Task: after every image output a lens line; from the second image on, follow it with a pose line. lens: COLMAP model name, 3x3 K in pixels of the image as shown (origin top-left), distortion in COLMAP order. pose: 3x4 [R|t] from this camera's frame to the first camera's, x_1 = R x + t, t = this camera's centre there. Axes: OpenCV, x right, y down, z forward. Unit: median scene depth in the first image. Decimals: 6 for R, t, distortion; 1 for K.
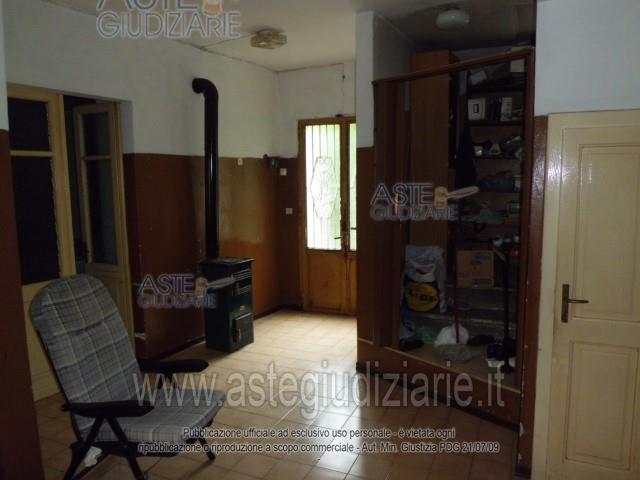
lens RADIAL K [[488.5, 0, 319.5], [0, 488.5, 239.7], [0, 0, 1]] dist [-0.070298, 0.001820]
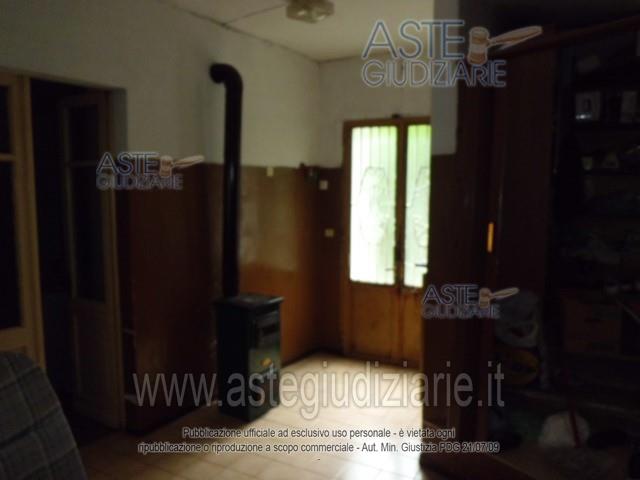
lens RADIAL K [[488.5, 0, 319.5], [0, 488.5, 239.7], [0, 0, 1]] dist [-0.070298, 0.001820]
pose [[0.997281, 0.023841, -0.069737, -0.026160], [-0.025334, 0.999467, -0.020608, -0.037992], [0.069208, 0.022319, 0.997353, 0.232301]]
